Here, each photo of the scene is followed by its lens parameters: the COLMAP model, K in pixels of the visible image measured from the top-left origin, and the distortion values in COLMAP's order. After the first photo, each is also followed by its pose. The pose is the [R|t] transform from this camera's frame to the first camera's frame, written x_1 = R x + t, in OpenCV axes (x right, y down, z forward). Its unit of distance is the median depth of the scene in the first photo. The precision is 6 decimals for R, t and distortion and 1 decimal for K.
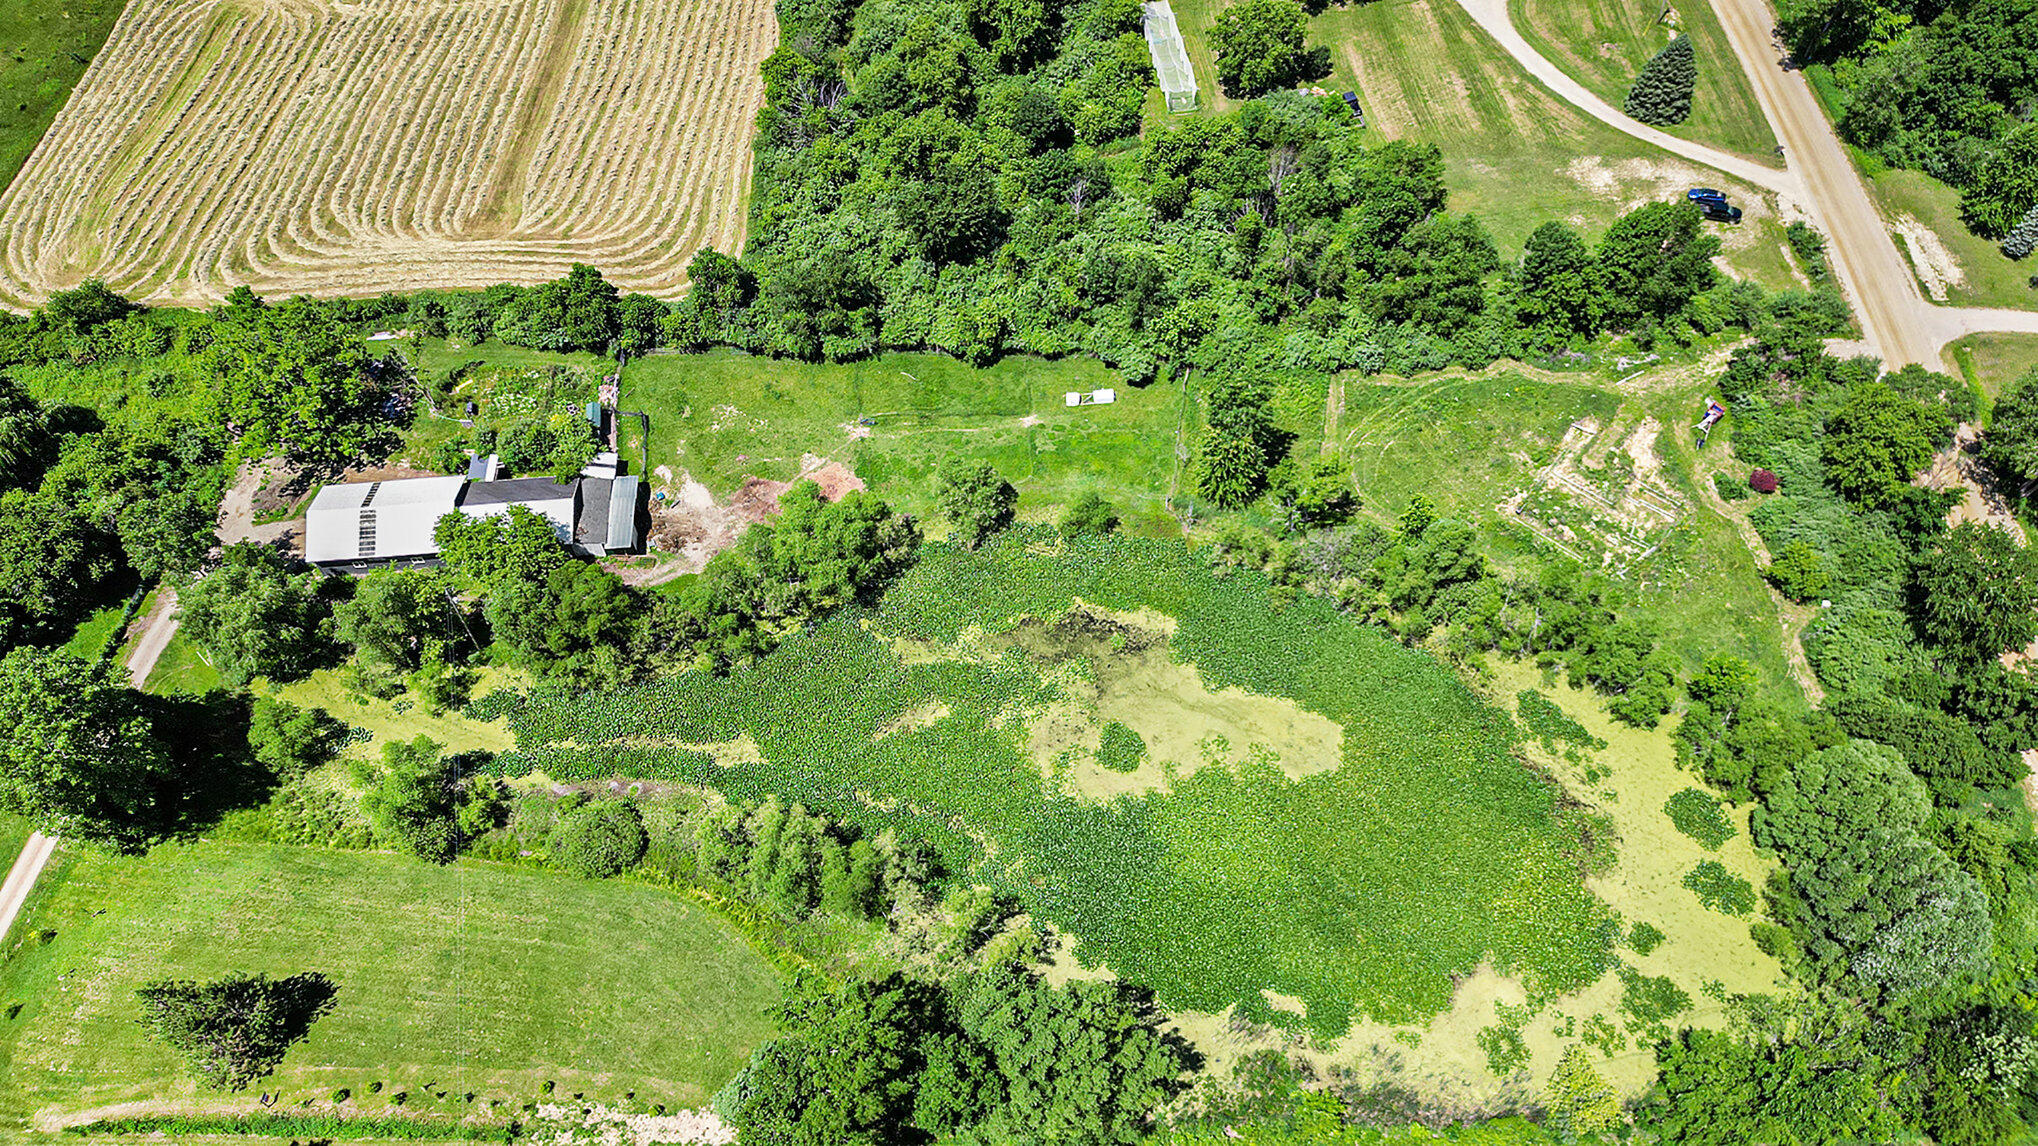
lens RADIAL K [[1426.2, 0, 1025.1], [0, 1426.2, 579.3], [0, 0, 1]] dist [0.044504, -0.006269]
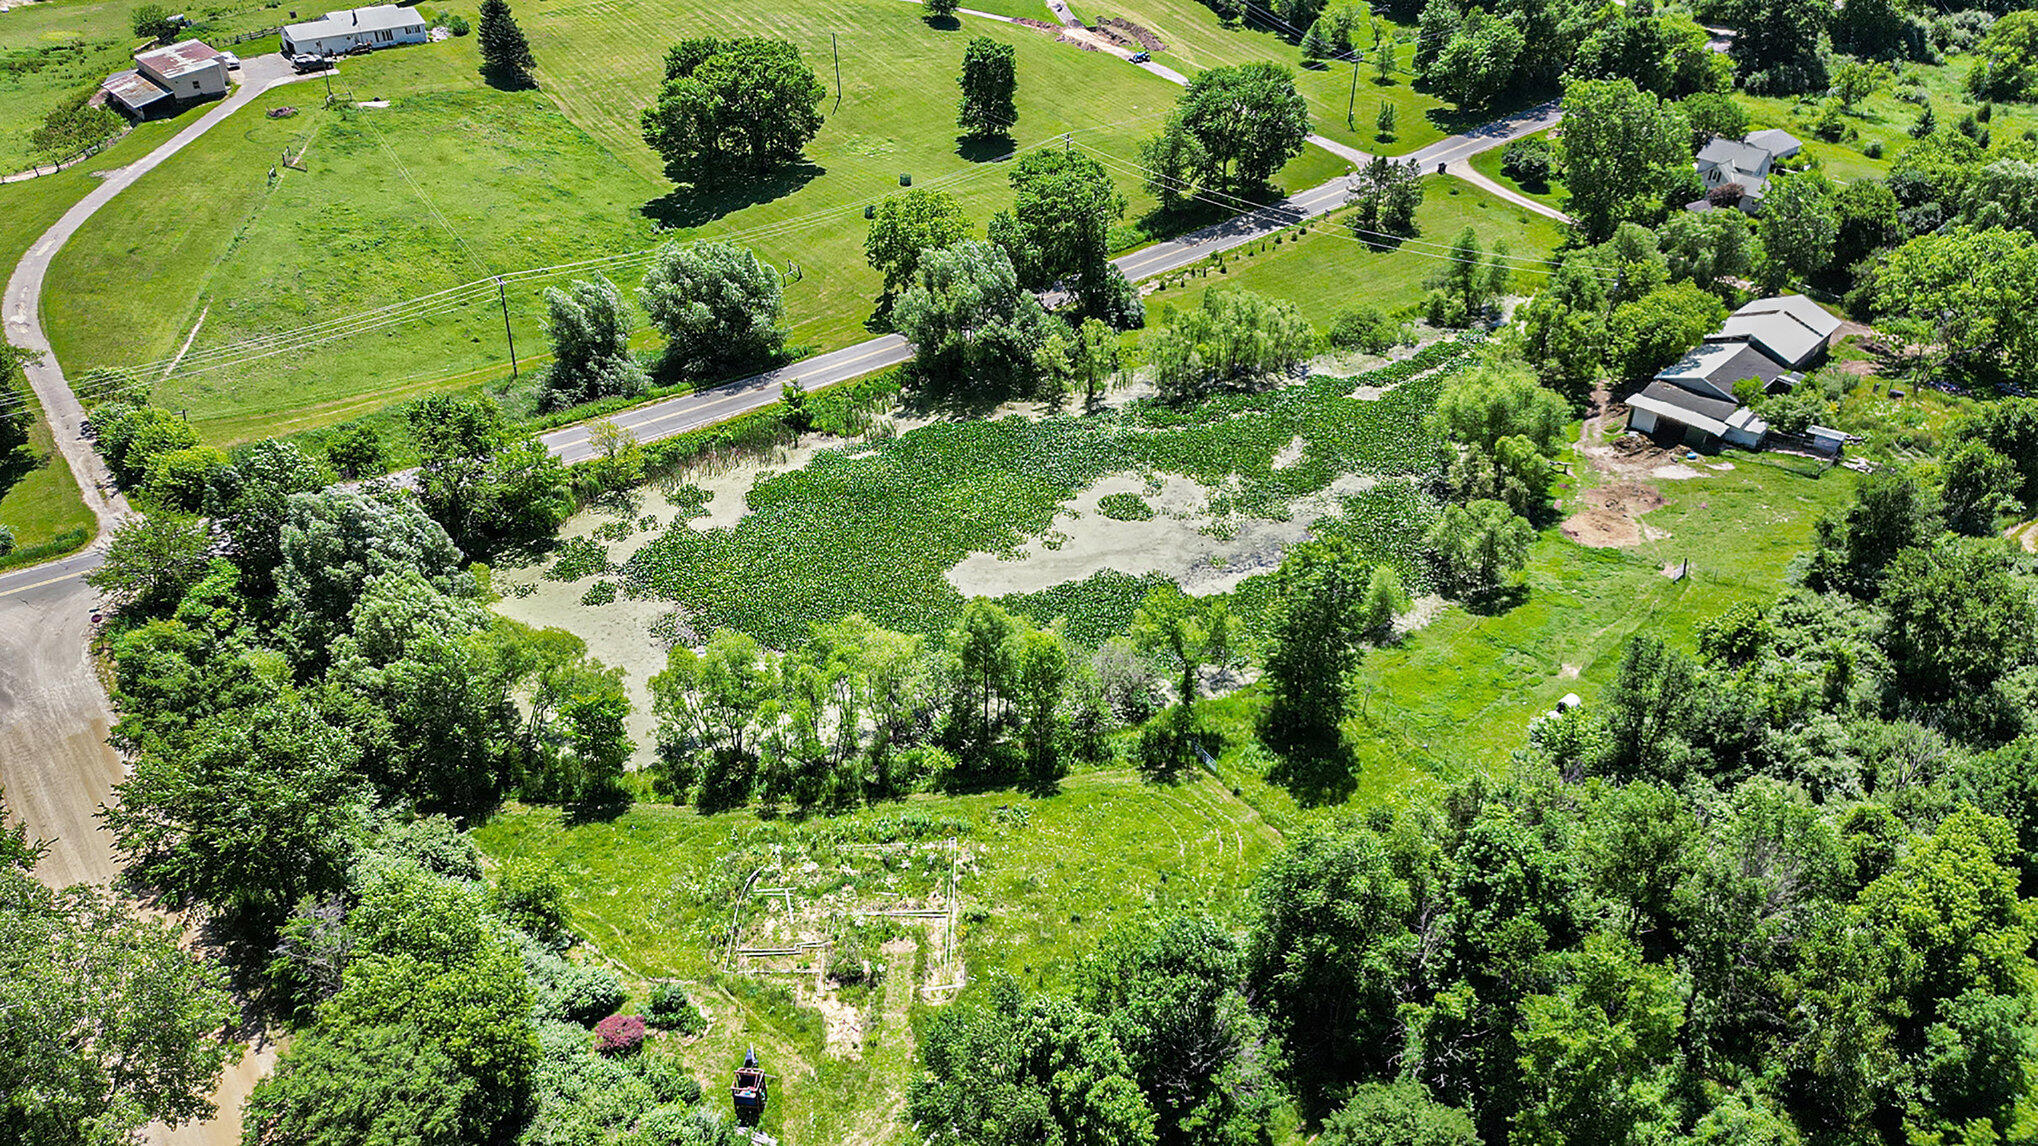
lens RADIAL K [[1426.2, 0, 1021.3], [0, 1426.2, 574.4], [0, 0, 1]] dist [0.044504, -0.006269]
pose [[-0.756510, 0.363887, -0.543395, 0.664189], [-0.535948, 0.131194, 0.833995, -0.648774], [0.374770, 0.922157, 0.095775, 0.899564]]
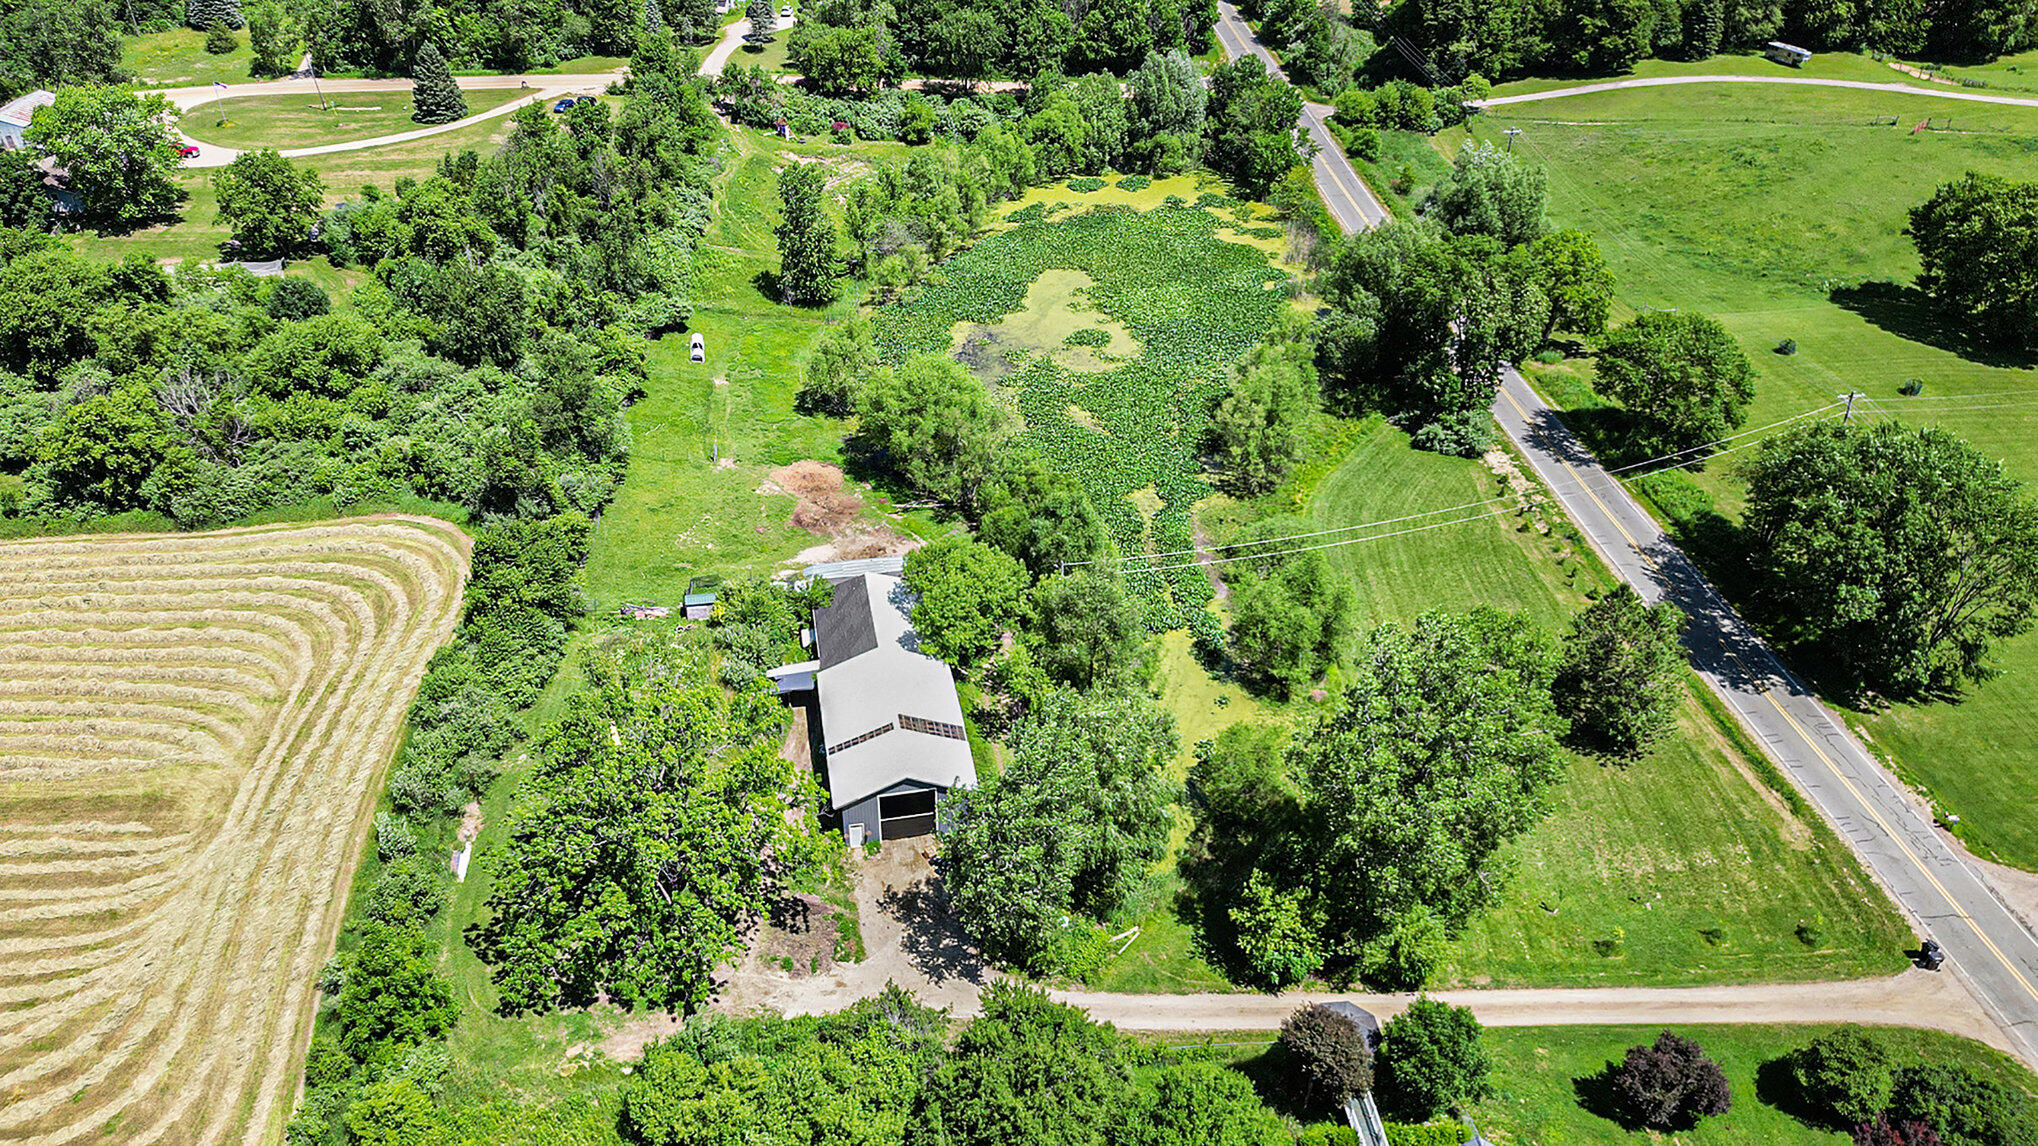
lens RADIAL K [[1426.2, 0, 1023.4], [0, 1426.2, 574.3], [0, 0, 1]] dist [0.044504, -0.006269]
pose [[-0.102707, -0.546498, 0.831138, -1.005836], [0.813466, 0.434730, 0.386371, -0.295243], [-0.572472, 0.715786, 0.399908, 0.678351]]
